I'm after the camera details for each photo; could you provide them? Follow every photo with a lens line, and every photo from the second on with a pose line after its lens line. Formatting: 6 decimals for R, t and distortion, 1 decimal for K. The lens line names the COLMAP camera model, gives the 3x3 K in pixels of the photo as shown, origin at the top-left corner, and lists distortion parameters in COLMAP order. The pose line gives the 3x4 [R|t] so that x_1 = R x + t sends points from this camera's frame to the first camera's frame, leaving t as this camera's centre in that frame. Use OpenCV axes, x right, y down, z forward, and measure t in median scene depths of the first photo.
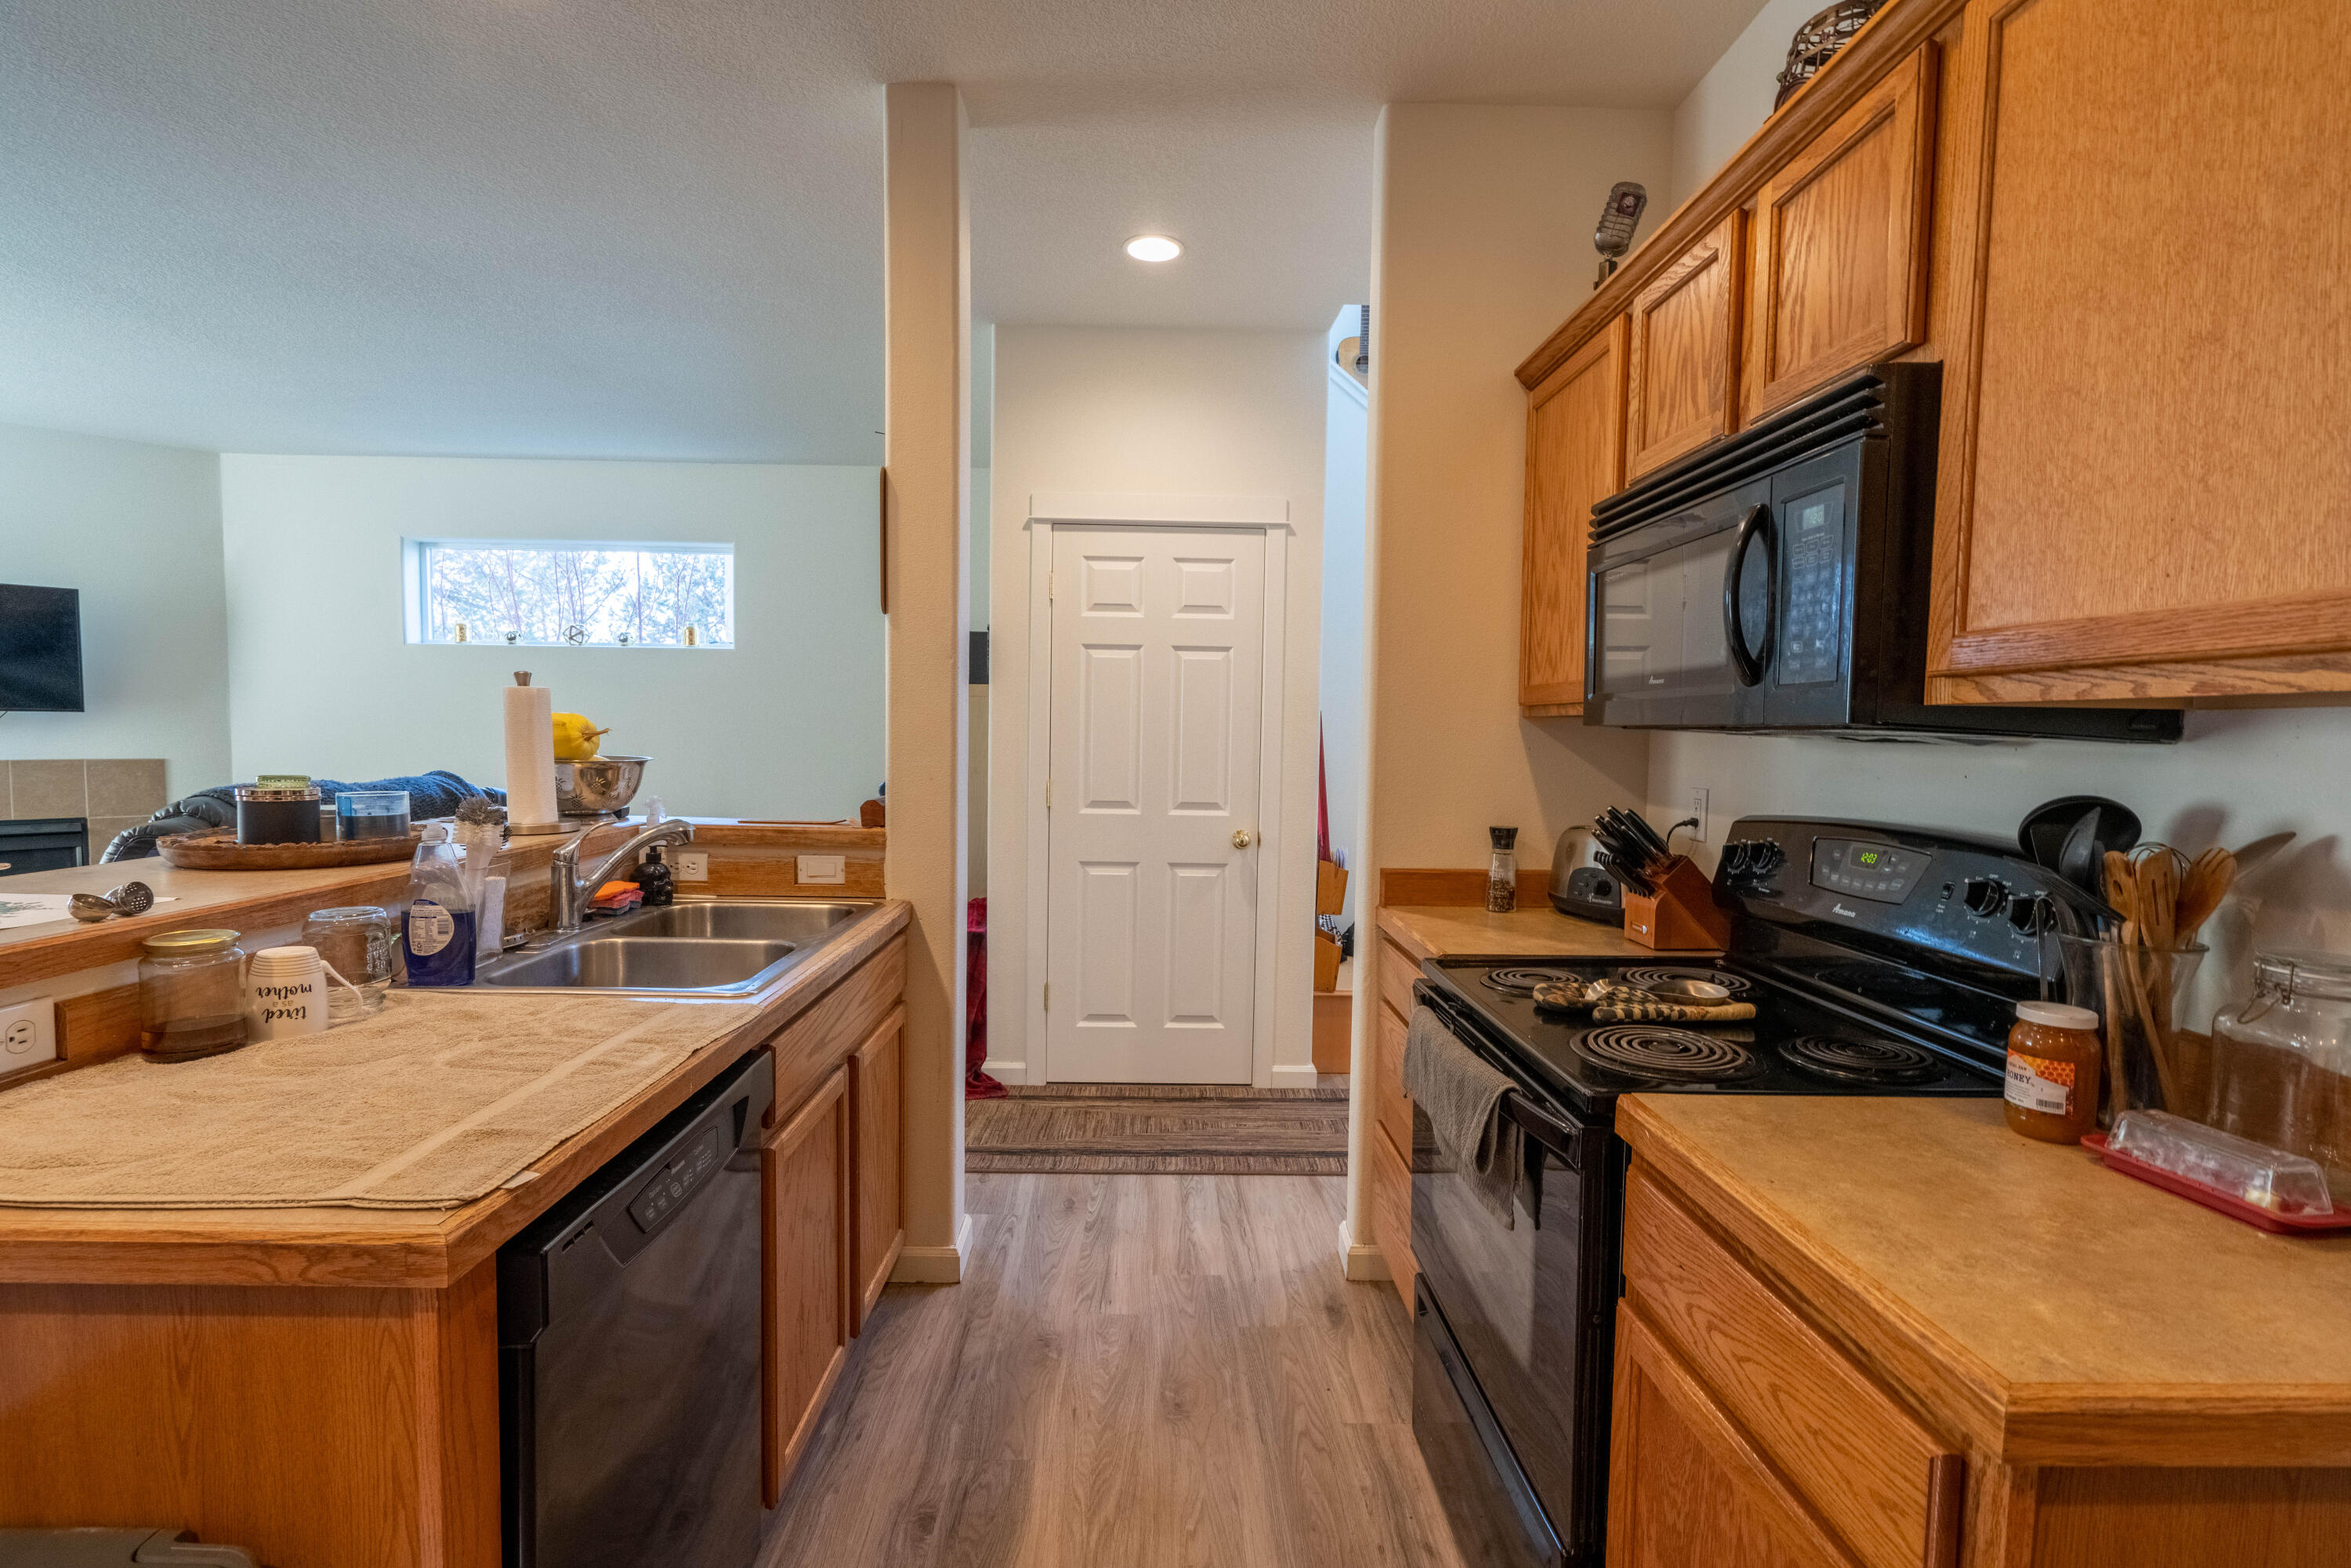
lens RADIAL K [[1064.5, 0, 1175.2], [0, 1064.5, 794.5], [0, 0, 1]] dist [-0.006004, 0.003360]
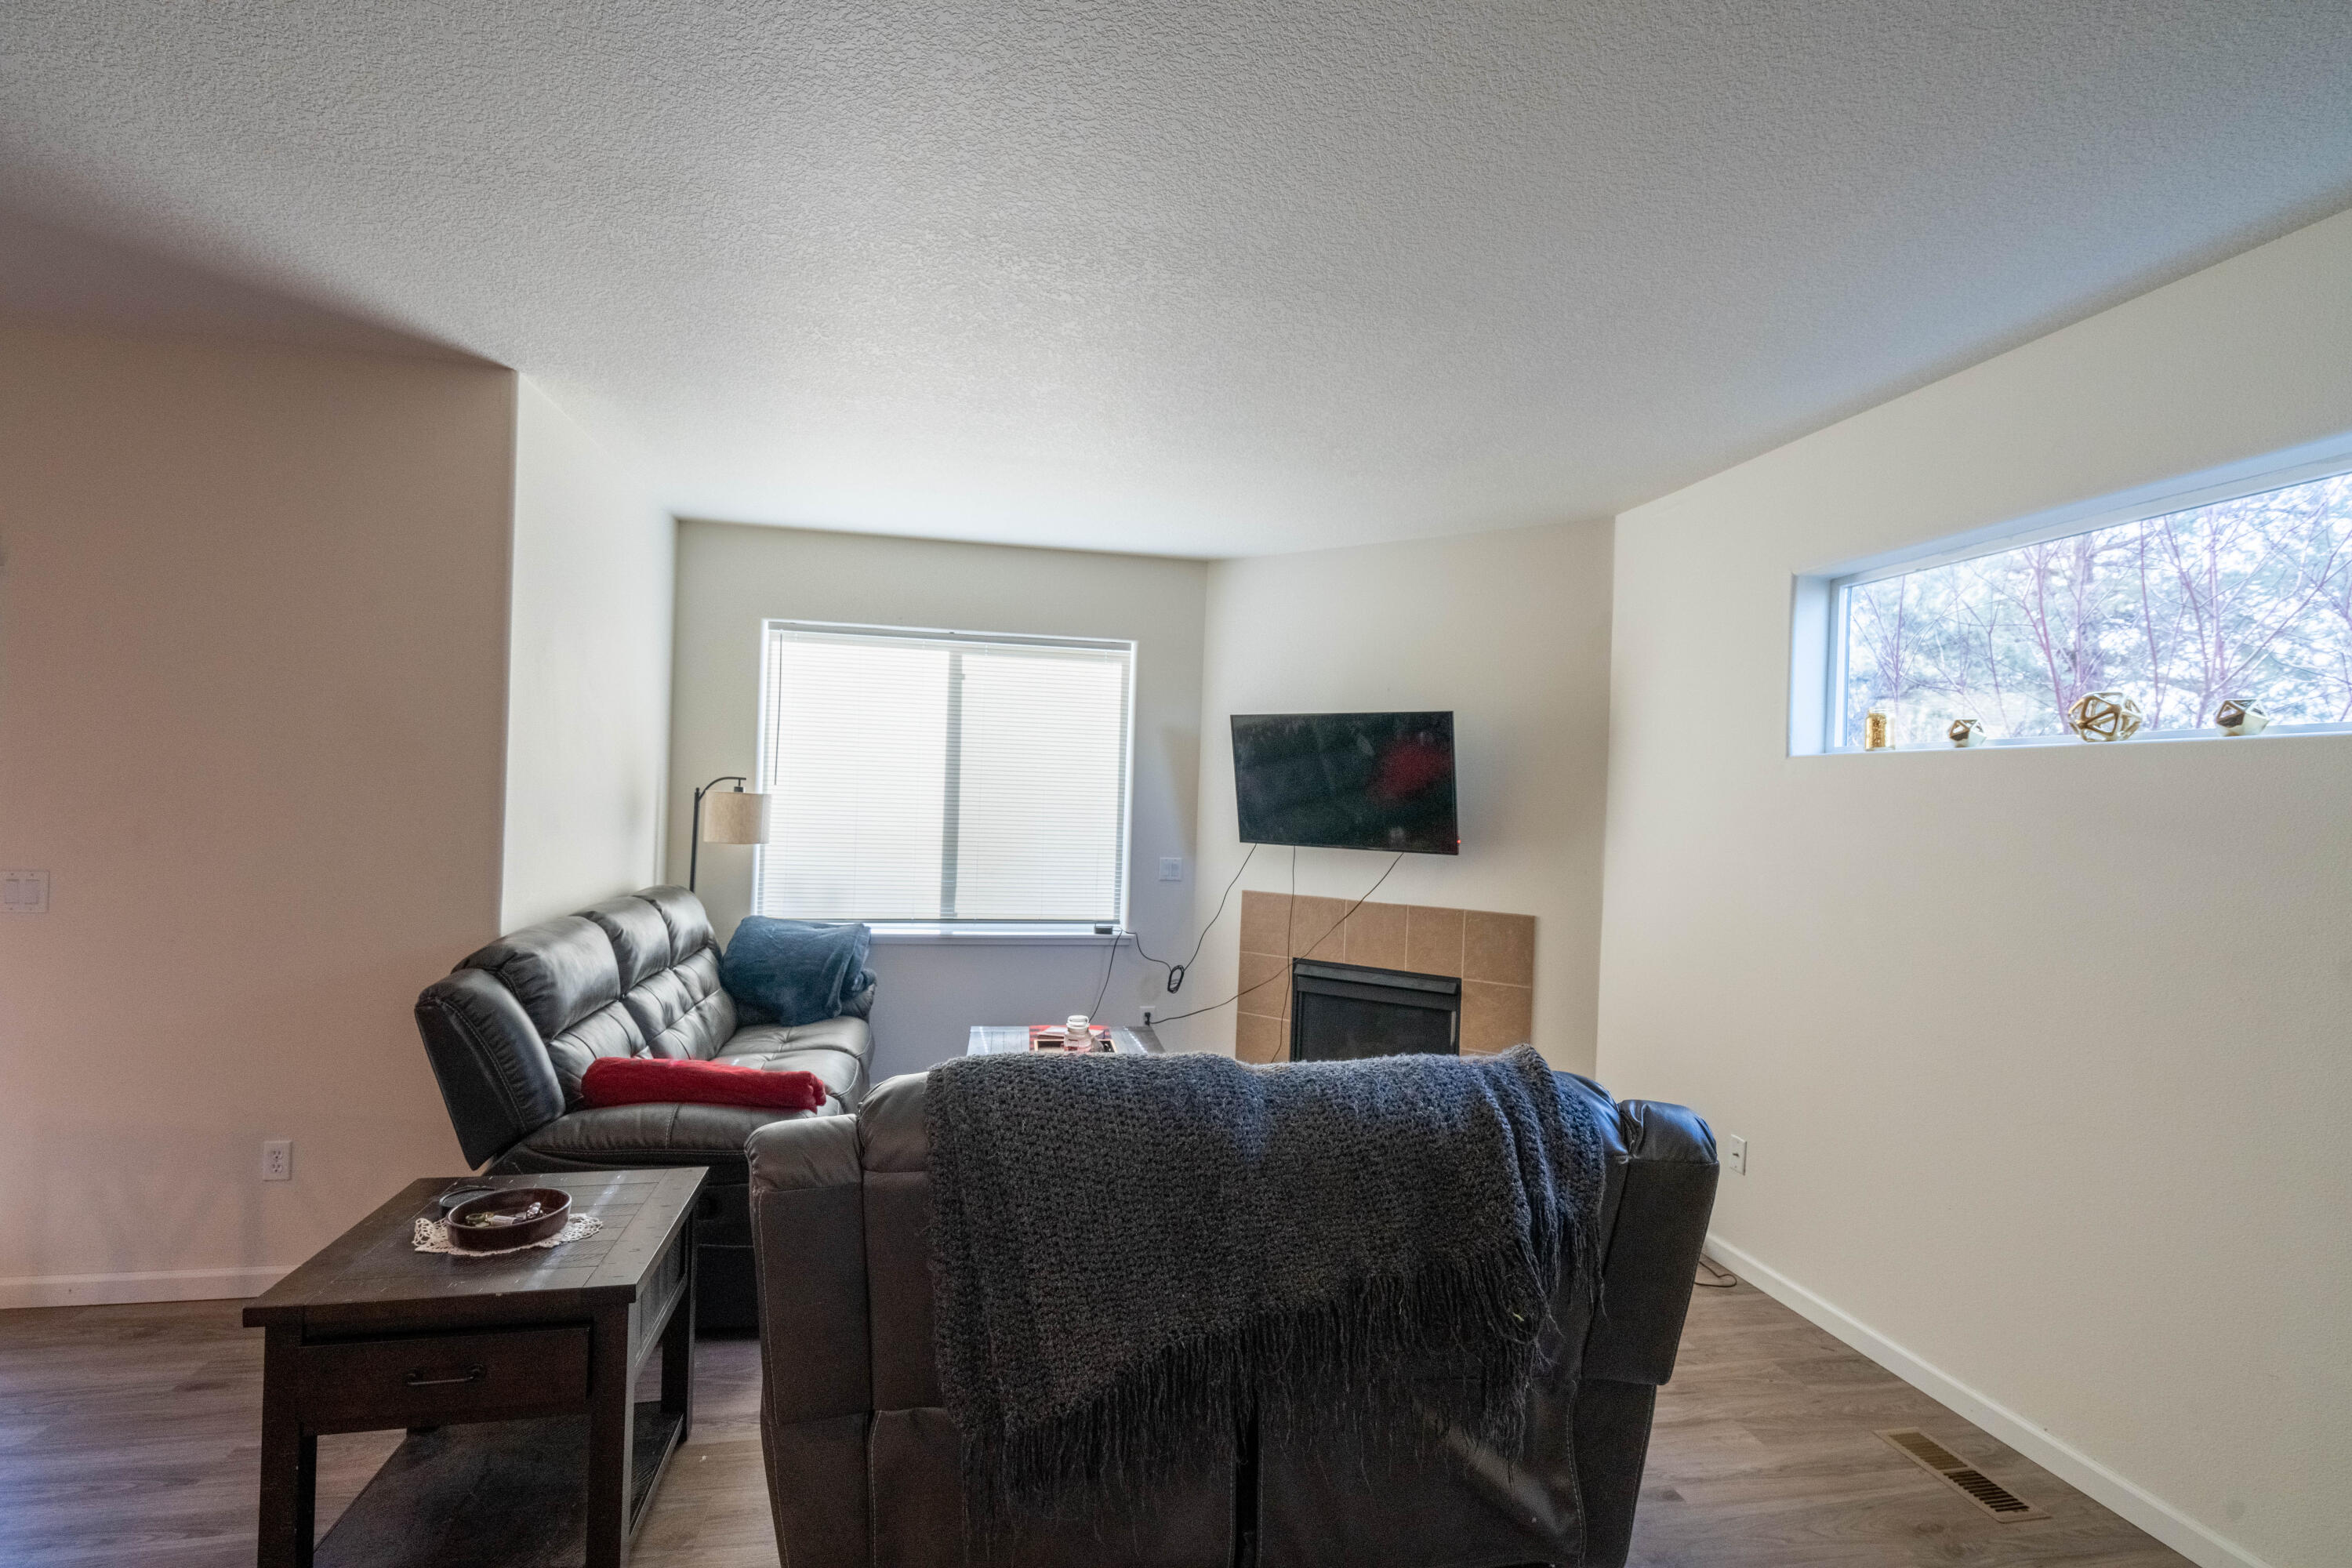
lens RADIAL K [[1064.9, 0, 1170.1], [0, 1064.9, 793.7], [0, 0, 1]] dist [-0.006004, 0.003360]
pose [[0.172576, -0.011736, -0.984926, -0.542371], [-0.093147, 0.995253, -0.028180, -0.188423], [0.980582, 0.096606, 0.170664, 1.457155]]
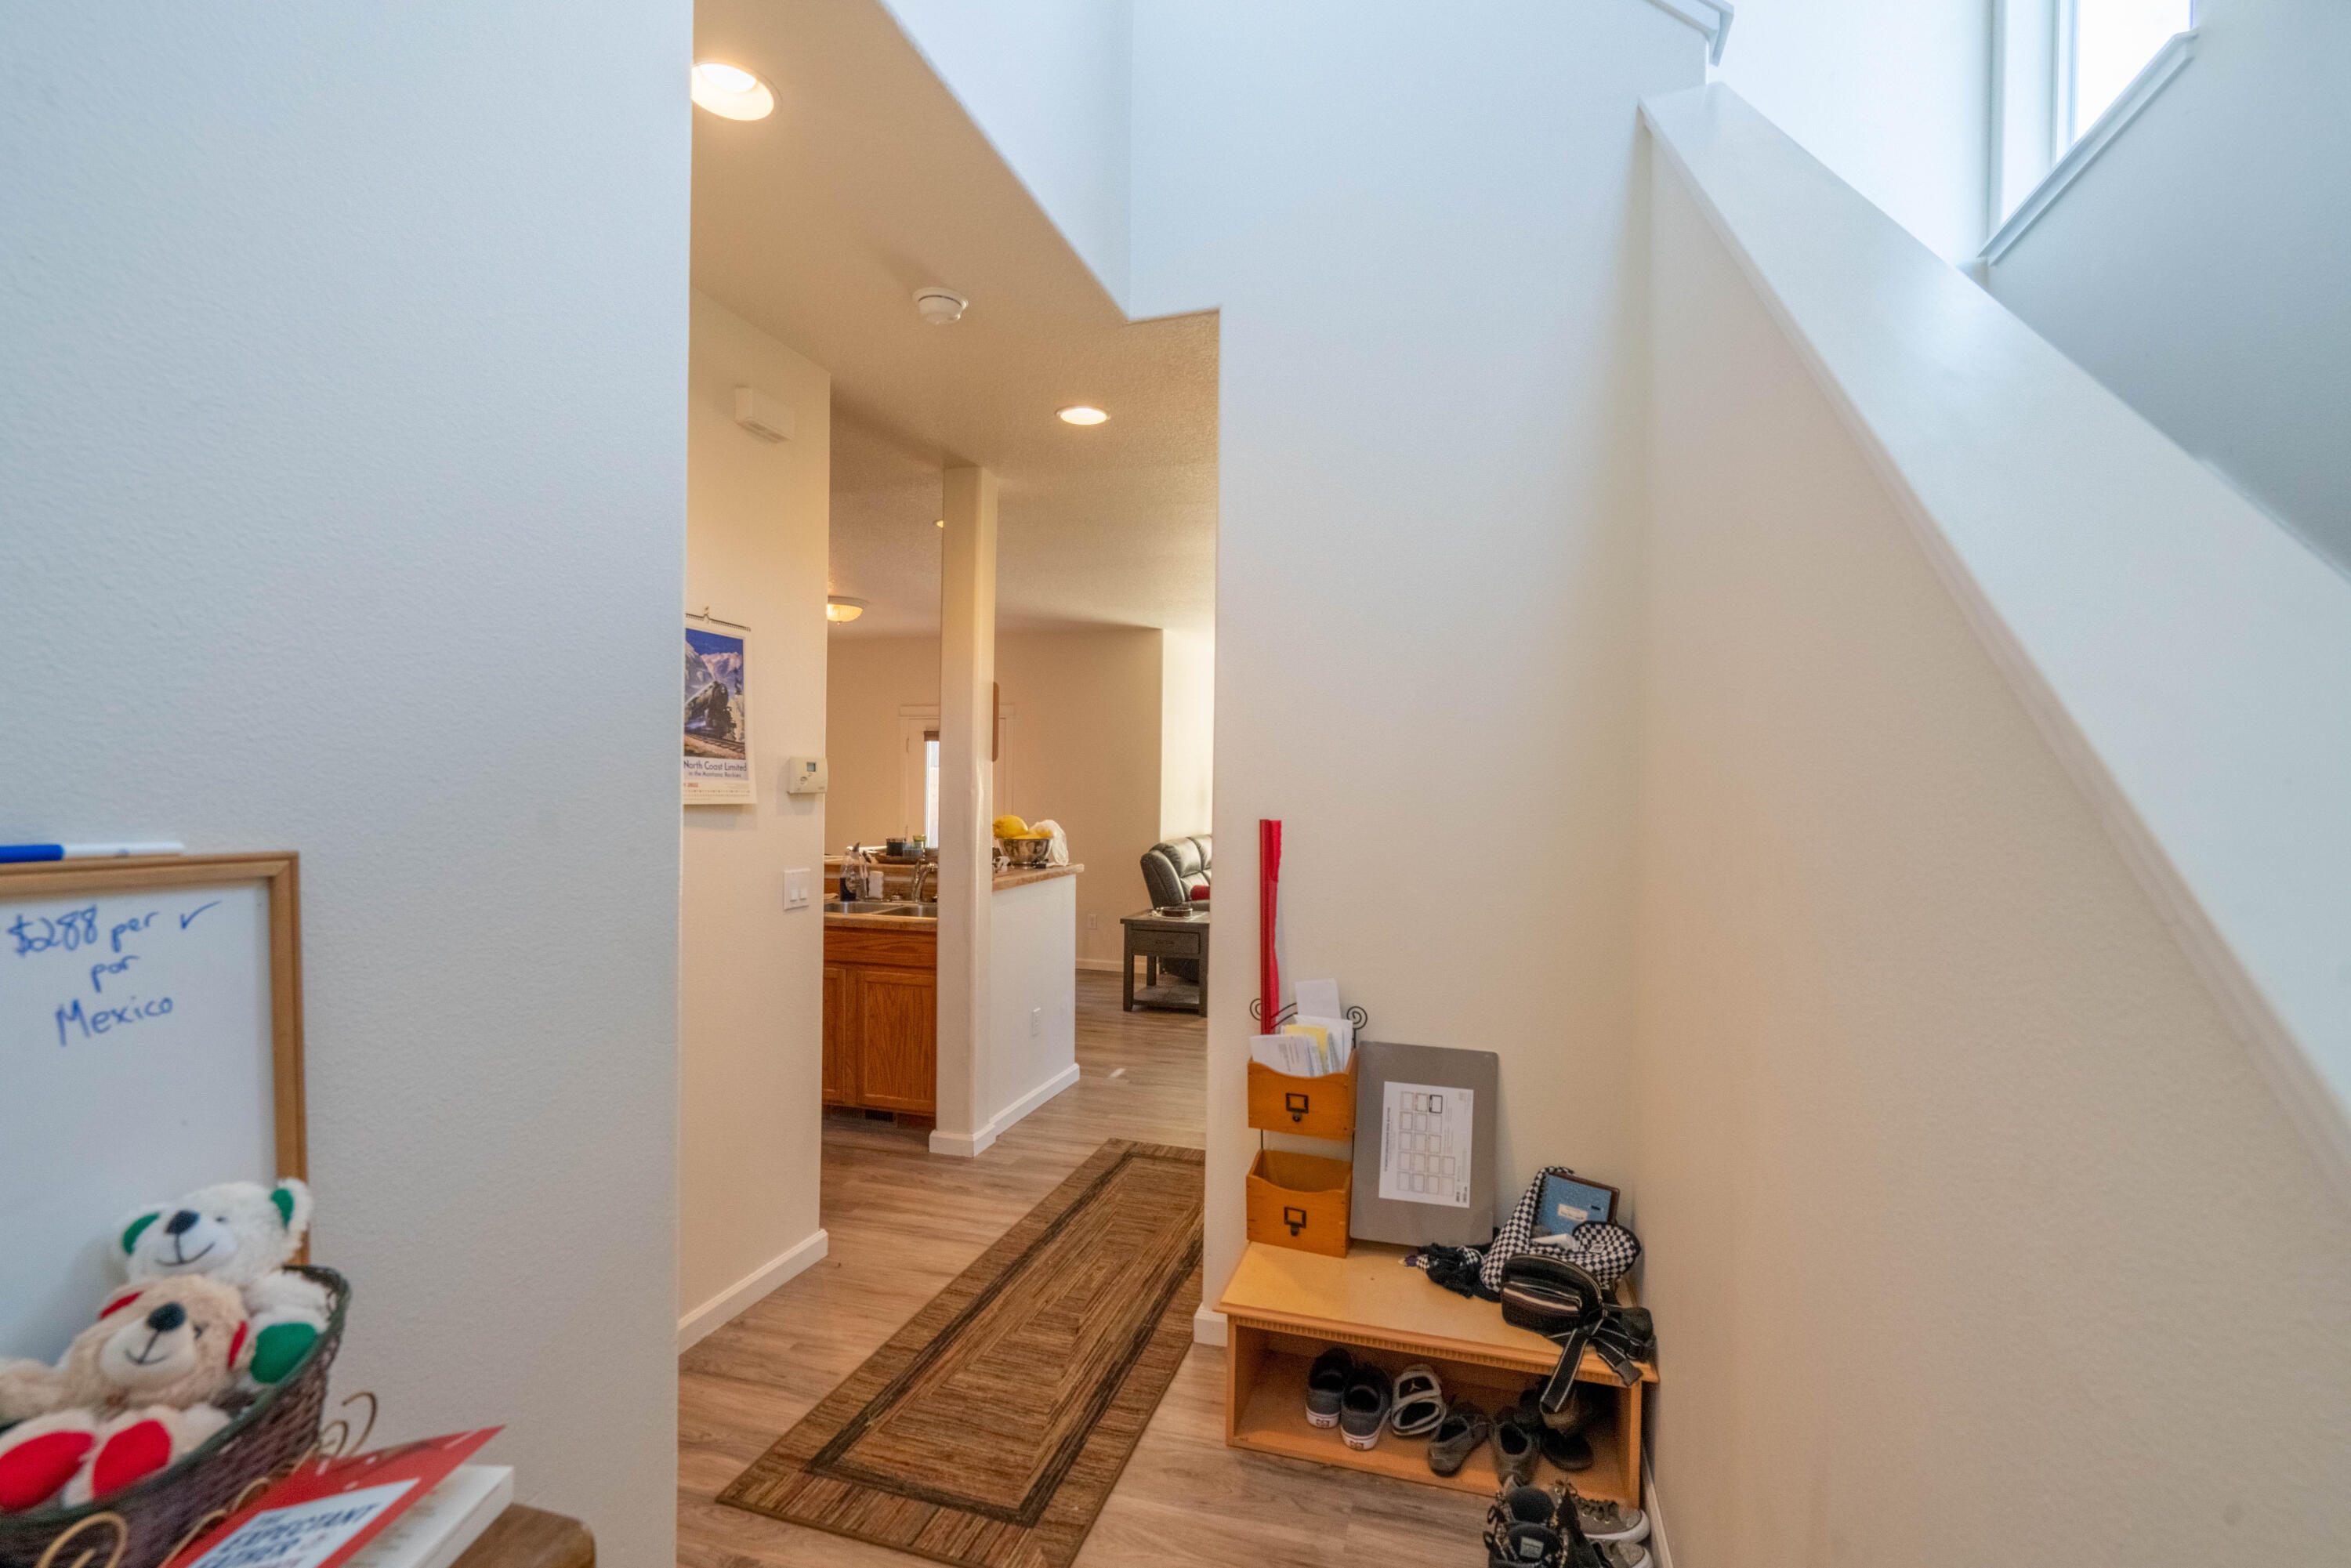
lens RADIAL K [[1064.5, 0, 1186.5], [0, 1064.5, 802.1], [0, 0, 1]] dist [-0.006004, 0.003360]
pose [[-0.303326, -0.010705, -0.952827, 1.422753], [-0.083269, 0.996409, 0.015314, -0.169123], [0.949242, 0.083986, -0.303128, 2.042204]]
